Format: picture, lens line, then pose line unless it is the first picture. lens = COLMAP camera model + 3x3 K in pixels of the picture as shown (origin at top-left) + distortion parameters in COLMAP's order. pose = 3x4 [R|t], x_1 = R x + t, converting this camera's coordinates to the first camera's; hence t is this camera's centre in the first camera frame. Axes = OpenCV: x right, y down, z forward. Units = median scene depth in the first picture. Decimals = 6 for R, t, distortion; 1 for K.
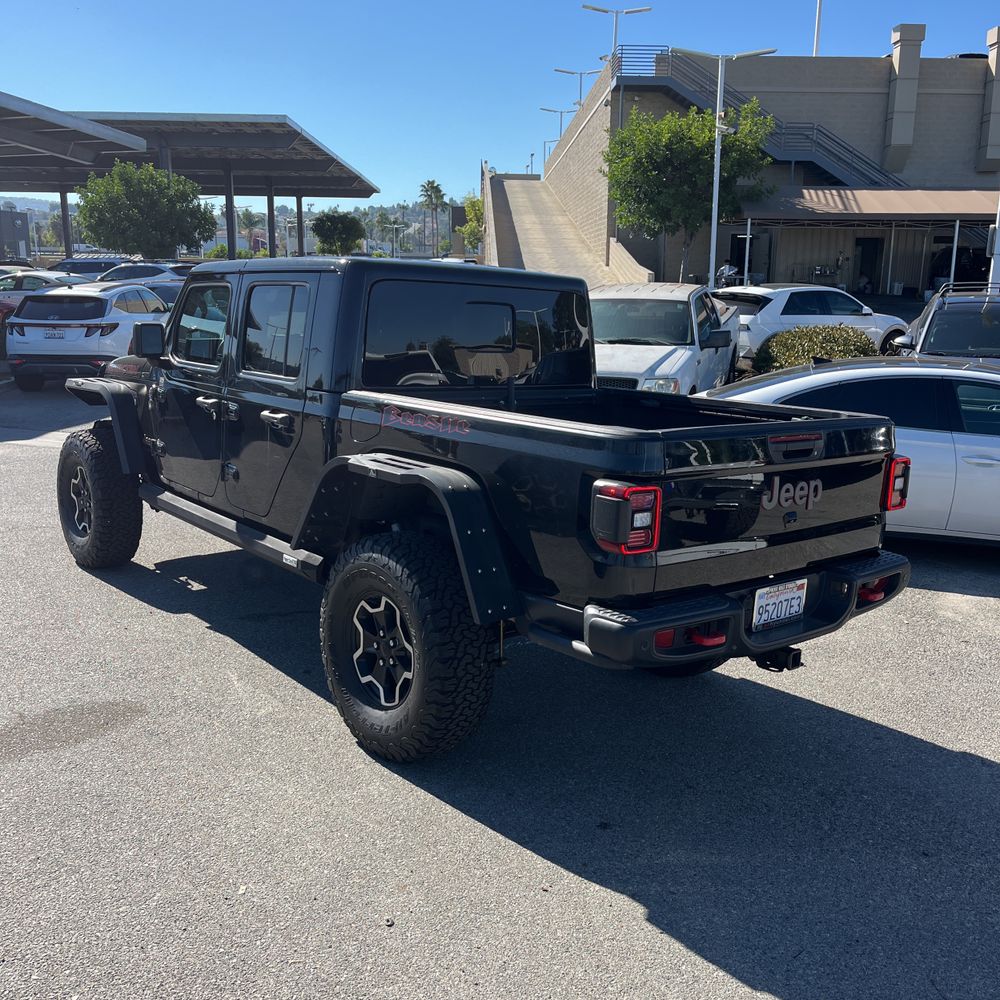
lens RADIAL K [[998.8, 0, 513.5], [0, 998.8, 492.5], [0, 0, 1]] dist [0.031579, -0.013107]
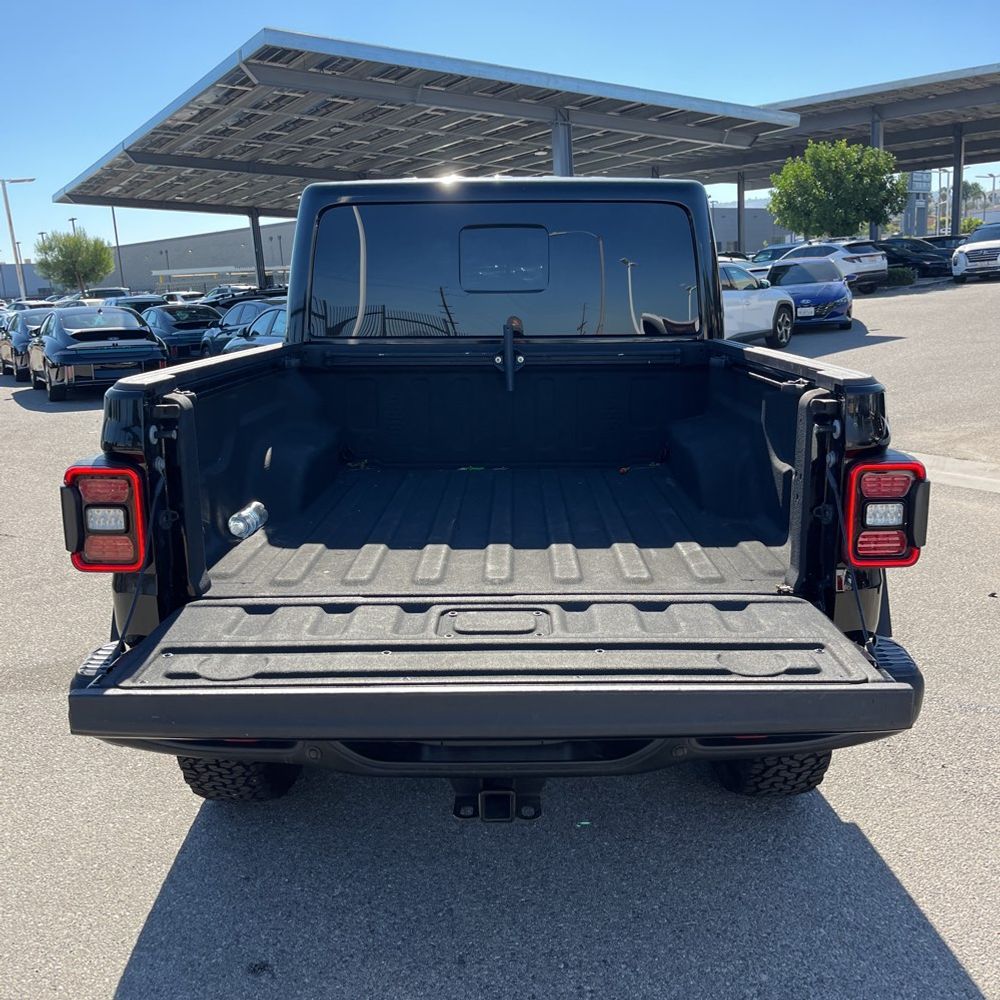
lens RADIAL K [[1008.3, 0, 502.9], [0, 1008.3, 489.6], [0, 0, 1]] dist [0.027213, -0.009813]
pose [[0.757909, 0.078047, -0.647675, 0.564524], [-0.071506, 0.996774, 0.036438, -0.025902], [0.648429, 0.018696, 0.761045, 0.507722]]
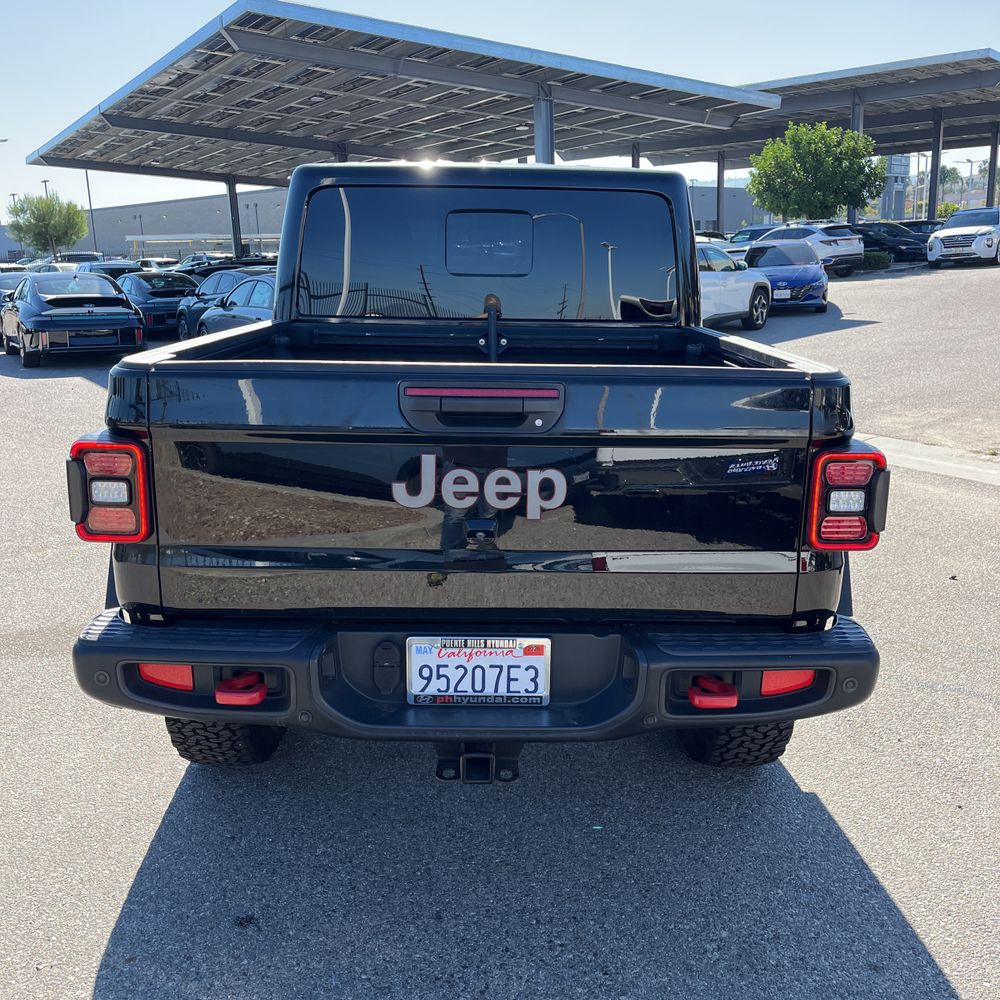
lens RADIAL K [[1009.1, 0, 499.0], [0, 1009.1, 484.8], [0, 0, 1]] dist [0.021924, 0.009373]
pose [[0.770328, 0.105442, -0.628869, 0.577062], [-0.091578, 0.994303, 0.054536, -0.029553], [0.631037, 0.015580, 0.775596, 0.482871]]
